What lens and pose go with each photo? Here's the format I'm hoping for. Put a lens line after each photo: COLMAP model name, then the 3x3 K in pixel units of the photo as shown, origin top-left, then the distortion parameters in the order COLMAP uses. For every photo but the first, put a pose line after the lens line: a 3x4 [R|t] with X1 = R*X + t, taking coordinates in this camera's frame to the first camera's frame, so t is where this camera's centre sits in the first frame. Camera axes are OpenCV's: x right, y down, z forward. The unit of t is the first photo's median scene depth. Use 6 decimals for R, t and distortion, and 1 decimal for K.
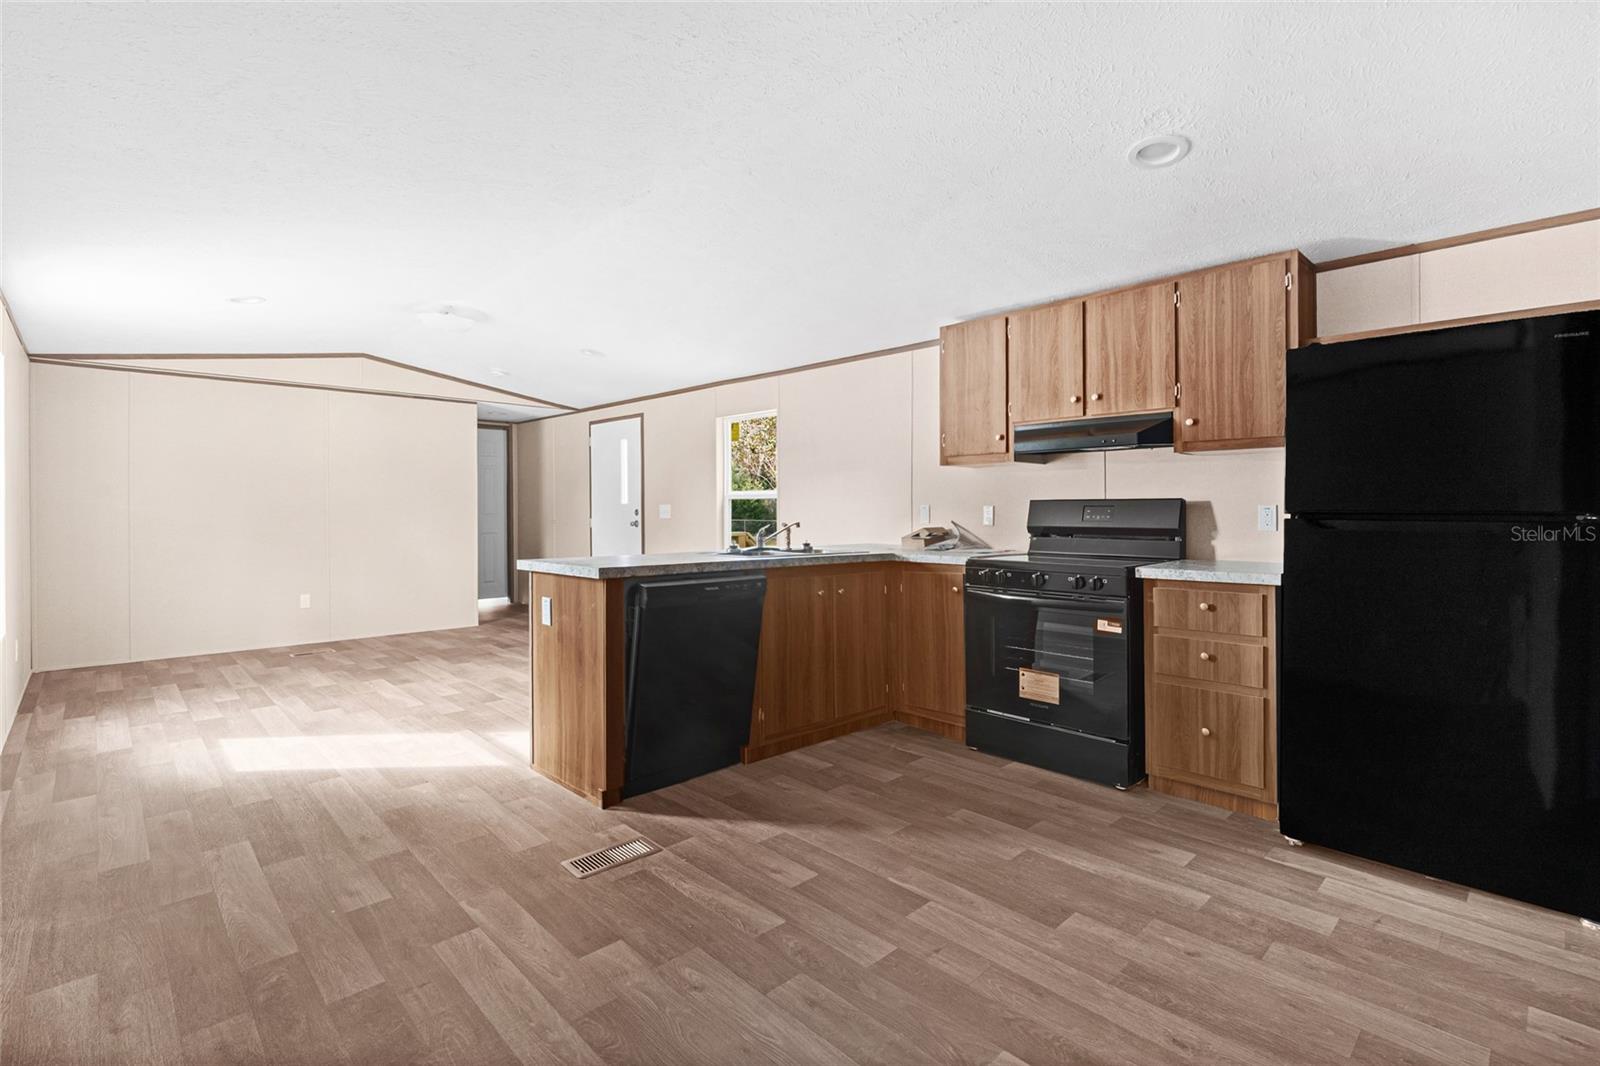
lens RADIAL K [[737.6, 0, 872.3], [0, 737.6, 515.4], [0, 0, 1]] dist [-0.002701, -0.003223]
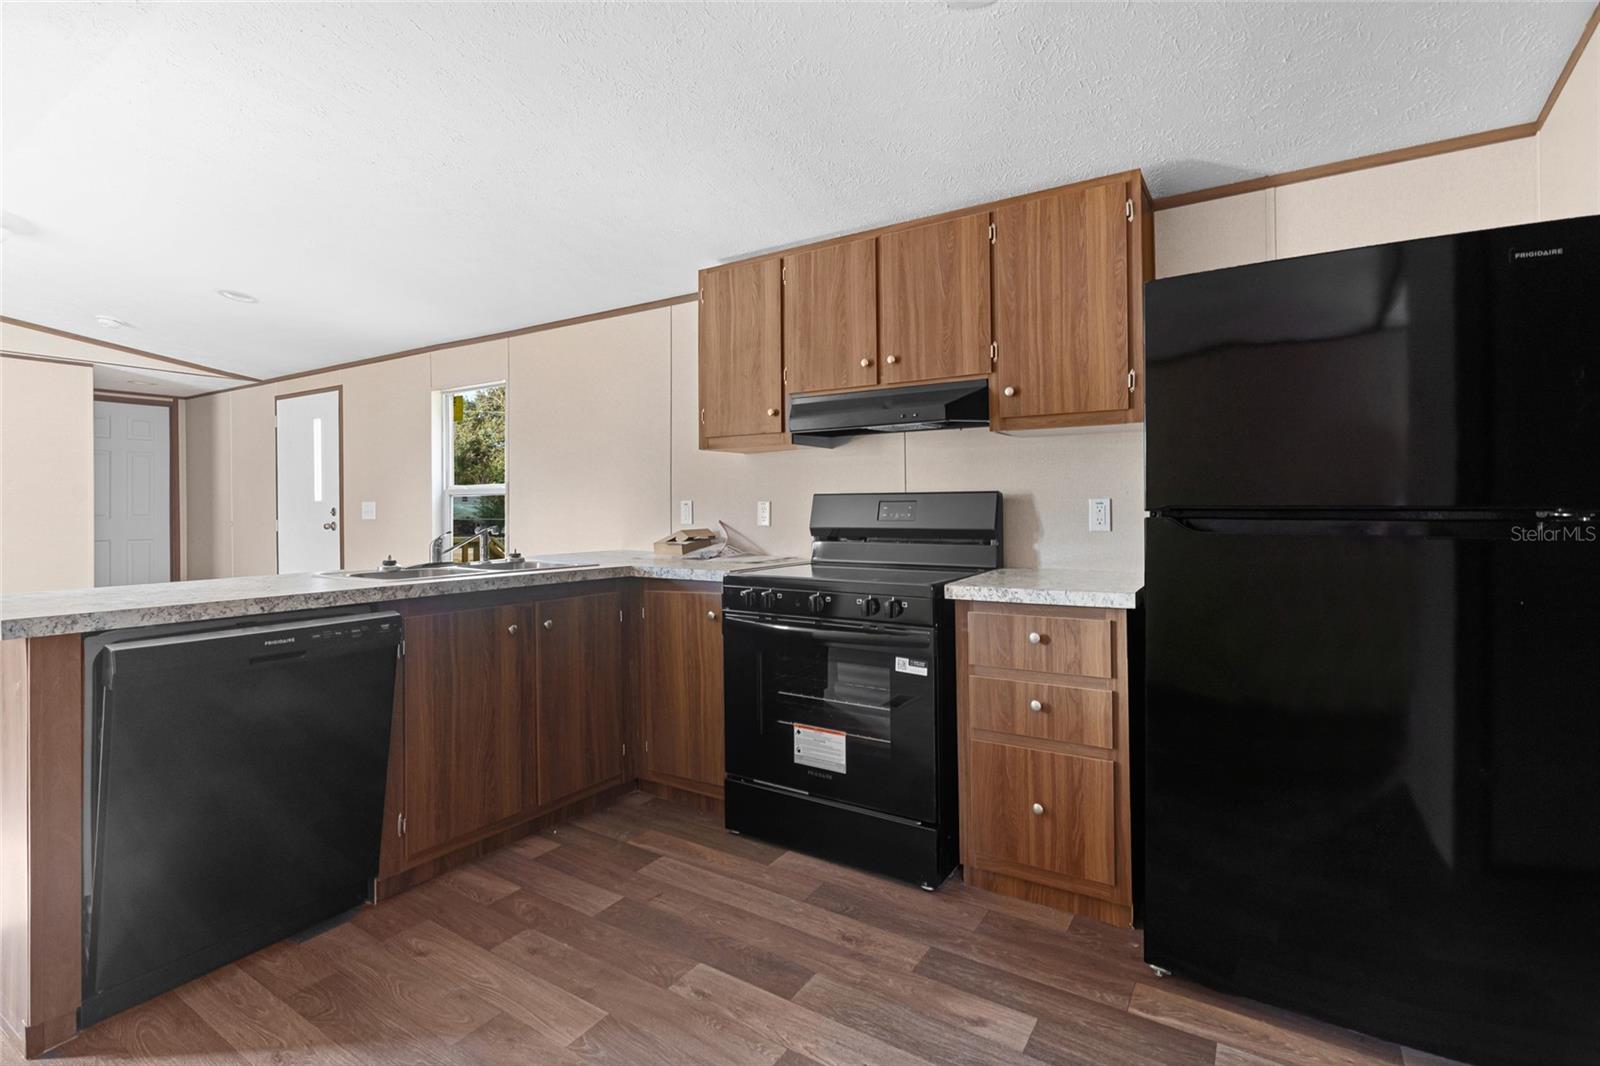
lens RADIAL K [[737.6, 0, 830.7], [0, 737.6, 510.0], [0, 0, 1]] dist [-0.002701, -0.003223]
pose [[0.979975, -0.007554, 0.198976, 0.092054], [0.007772, 0.999970, -0.000313, -0.004224], [-0.198967, 0.001853, 0.980004, 0.278302]]
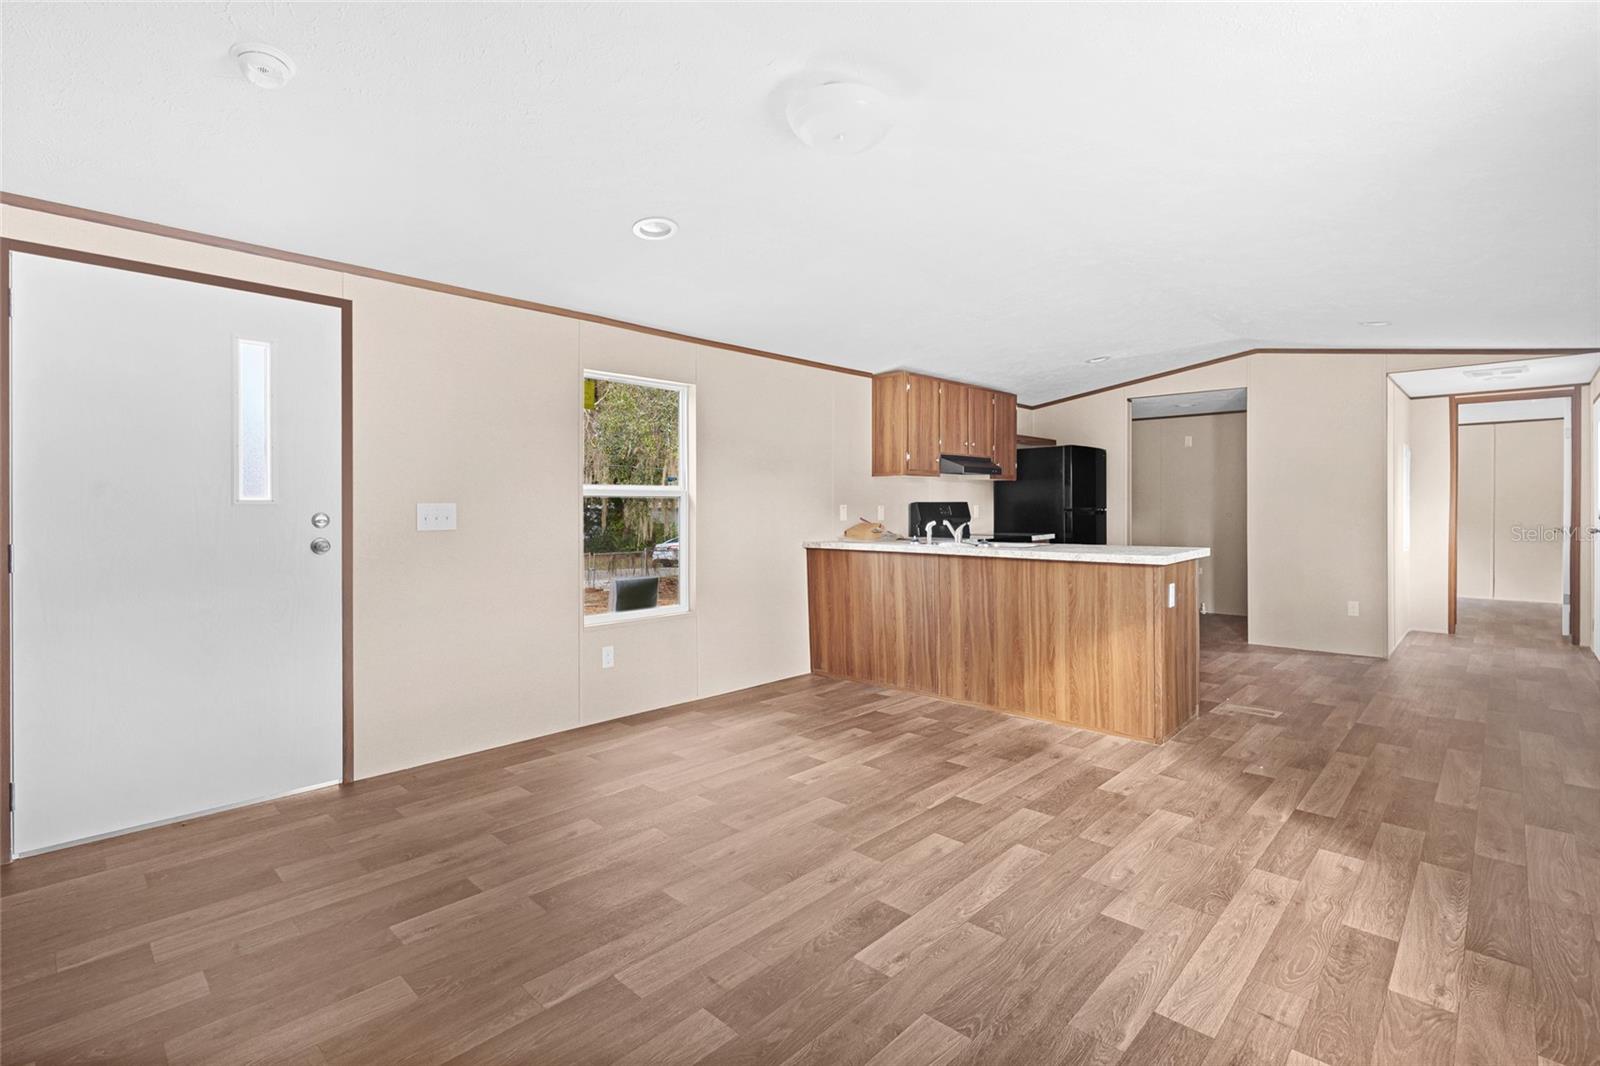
lens RADIAL K [[737.6, 0, 767.0], [0, 737.6, 513.4], [0, 0, 1]] dist [-0.002701, -0.003223]
pose [[0.030206, 0.000036, 0.999544, -0.814195], [0.014752, 0.999891, -0.000482, -0.004318], [-0.999435, 0.014760, 0.030202, 0.815892]]
